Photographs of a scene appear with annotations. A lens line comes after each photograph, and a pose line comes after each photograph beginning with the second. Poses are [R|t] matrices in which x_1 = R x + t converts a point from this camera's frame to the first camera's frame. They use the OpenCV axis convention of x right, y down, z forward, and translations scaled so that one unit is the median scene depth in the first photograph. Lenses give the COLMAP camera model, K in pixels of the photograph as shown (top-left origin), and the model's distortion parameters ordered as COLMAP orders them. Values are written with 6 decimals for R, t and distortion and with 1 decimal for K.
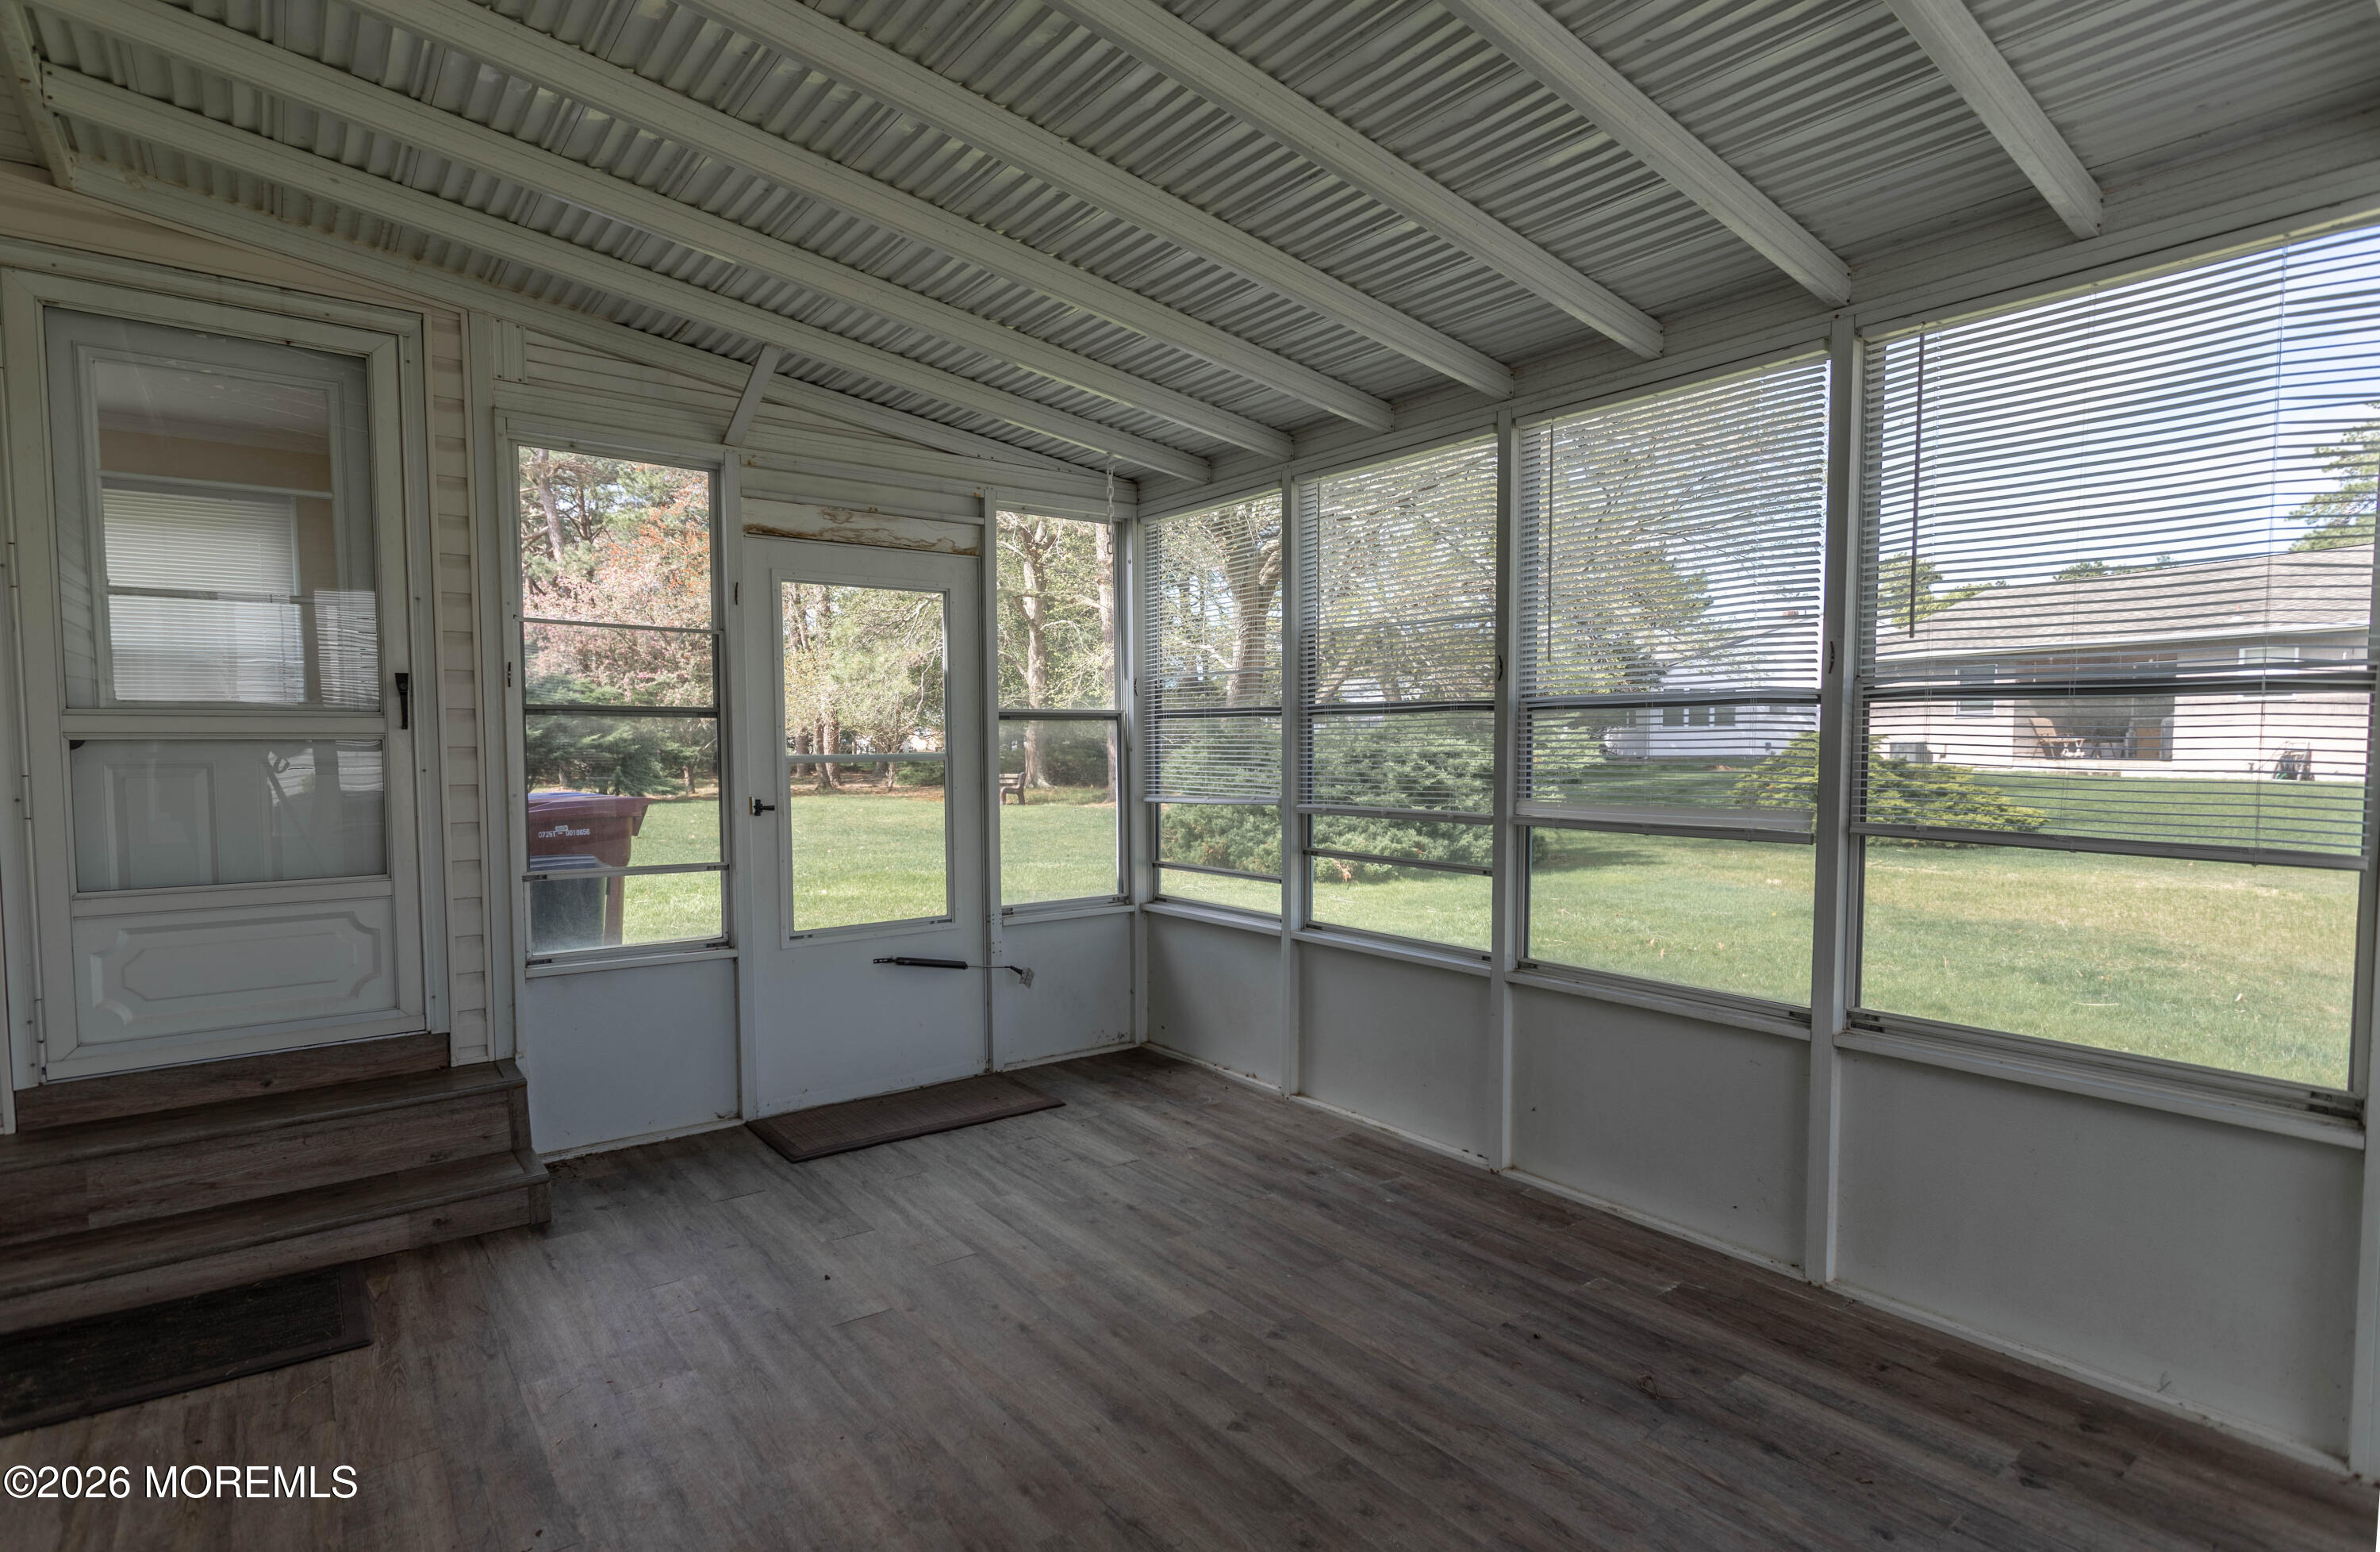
lens RADIAL K [[1115.8, 0, 1194.3], [0, 1115.8, 788.0], [0, 0, 1]] dist [-0.009720, -0.000332]
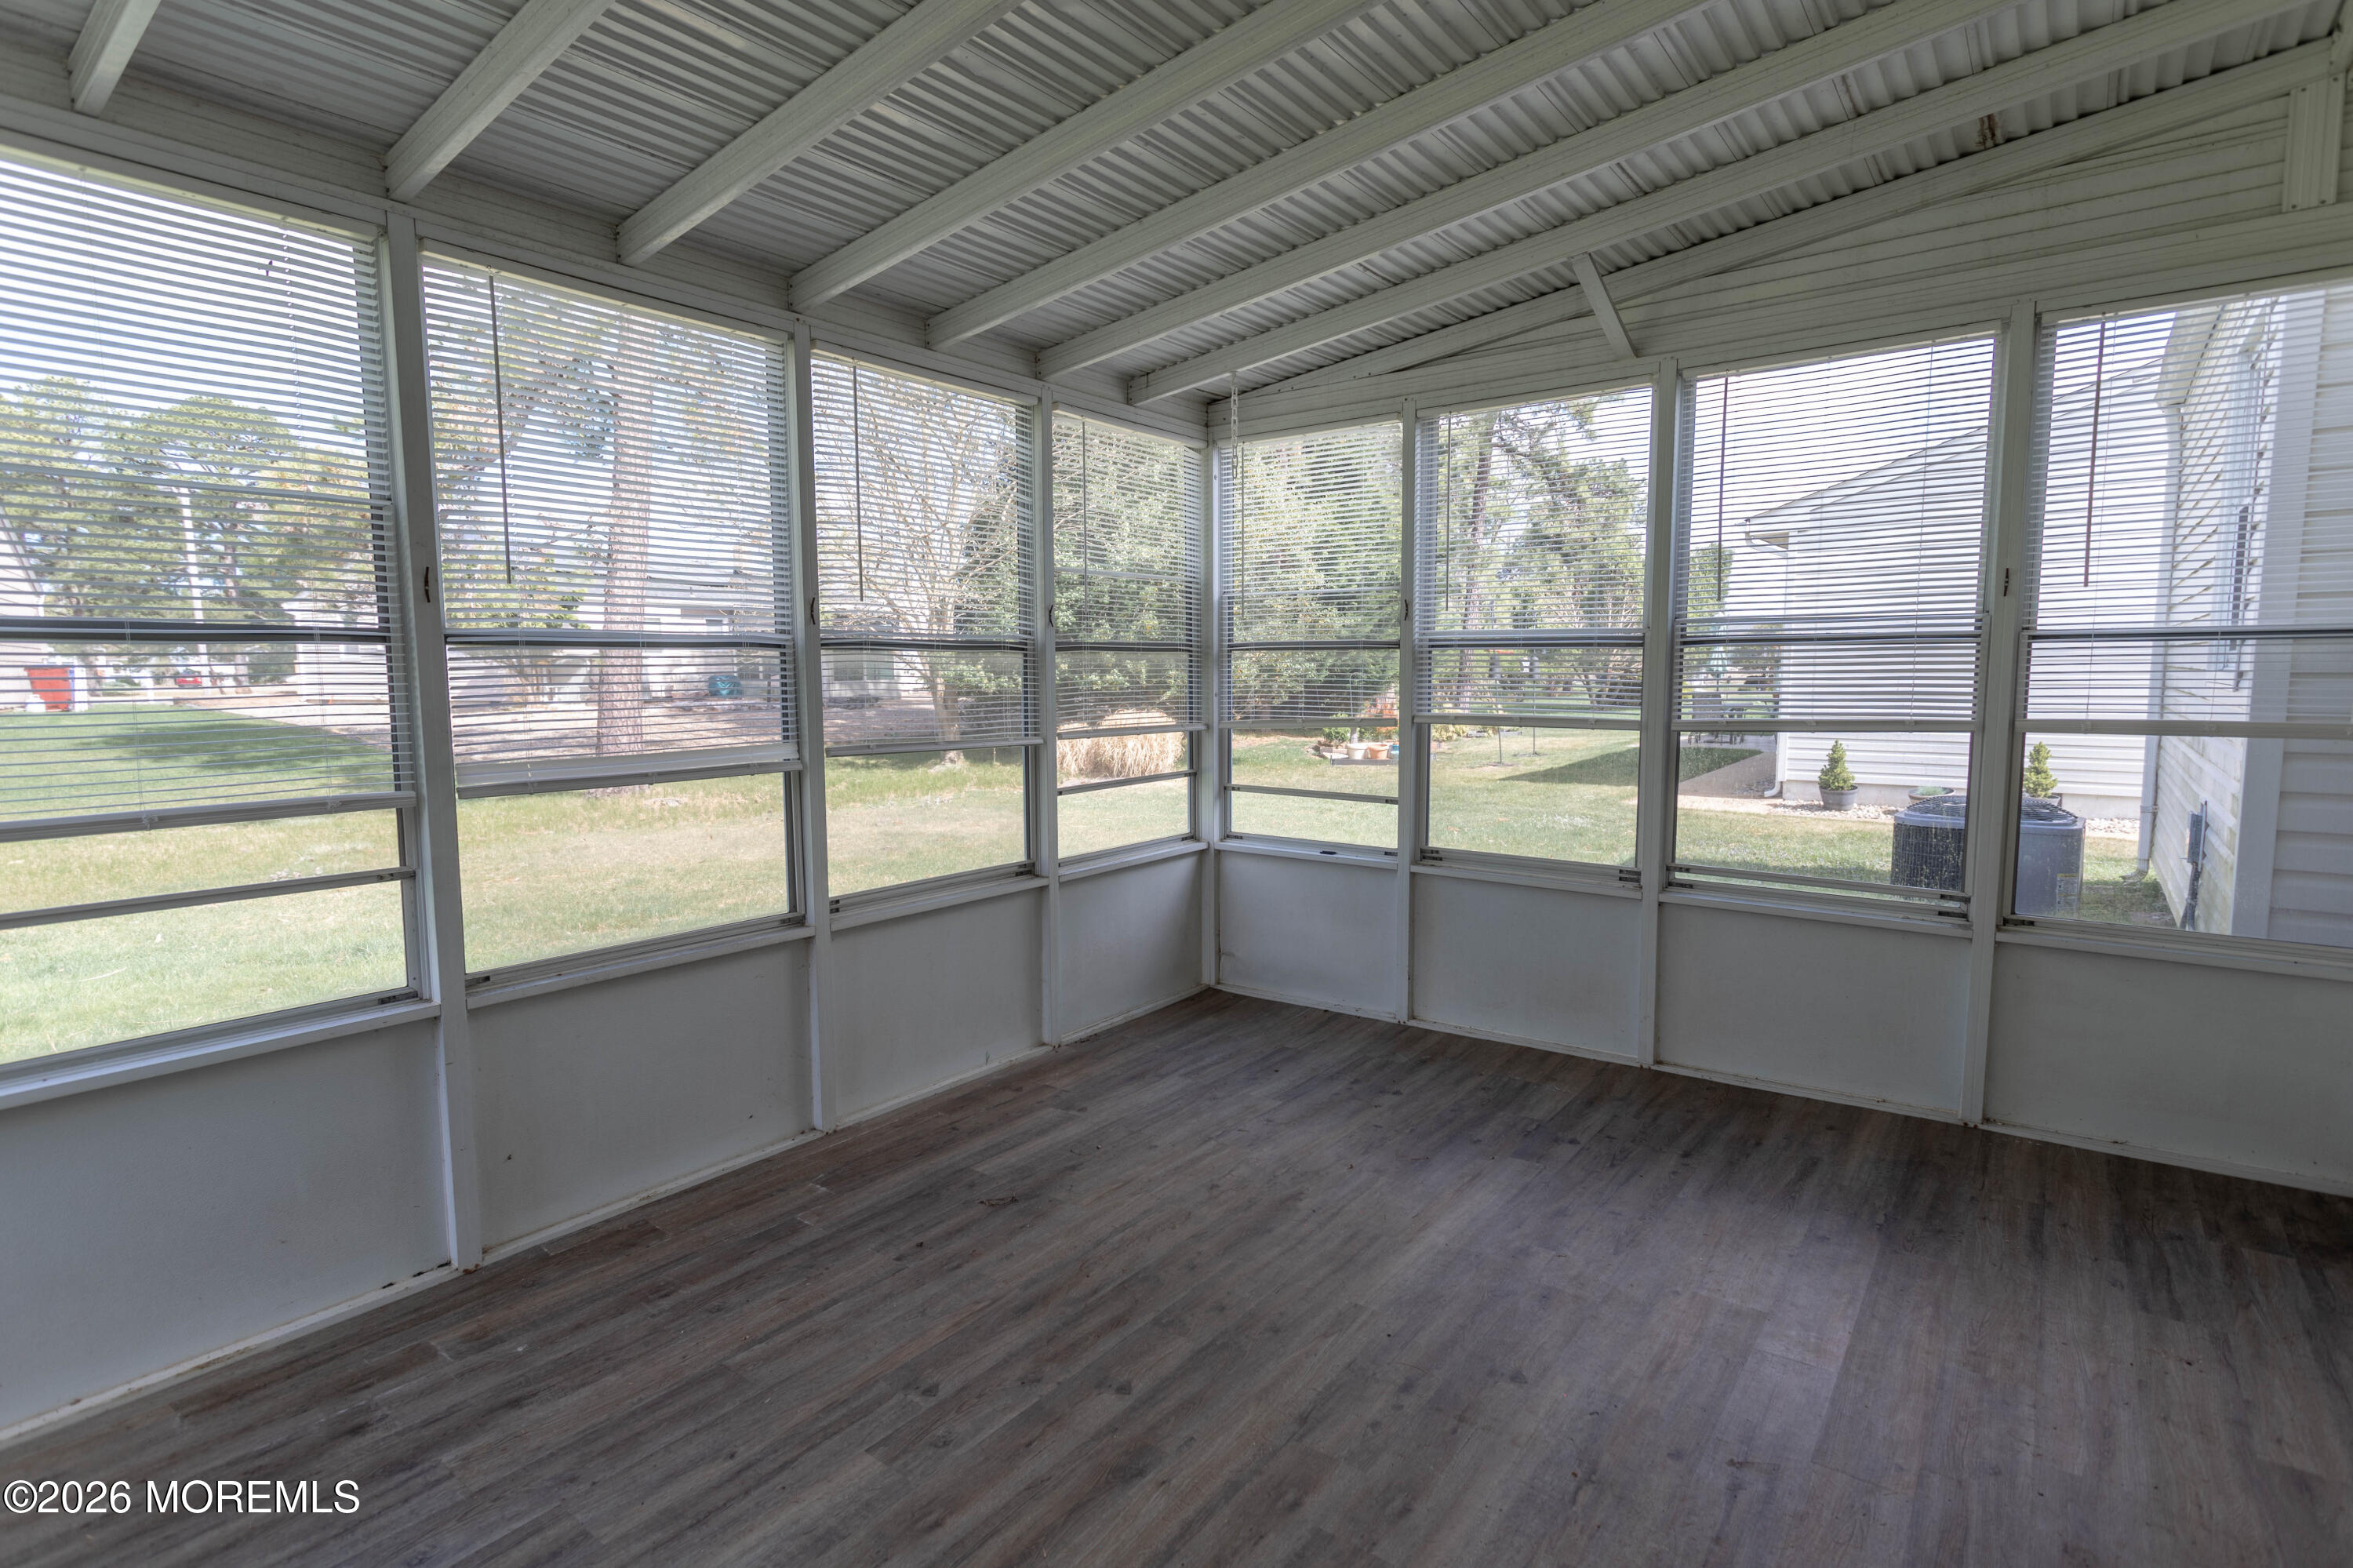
lens RADIAL K [[1133.1, 0, 1185.5], [0, 1133.1, 779.8], [0, 0, 1]] dist [-0.039963, 0.009861]
pose [[-0.230561, -0.094963, 0.968413, -0.708811], [0.052242, 0.992583, 0.109771, -0.047813], [-0.971654, 0.075901, -0.223890, 0.916122]]
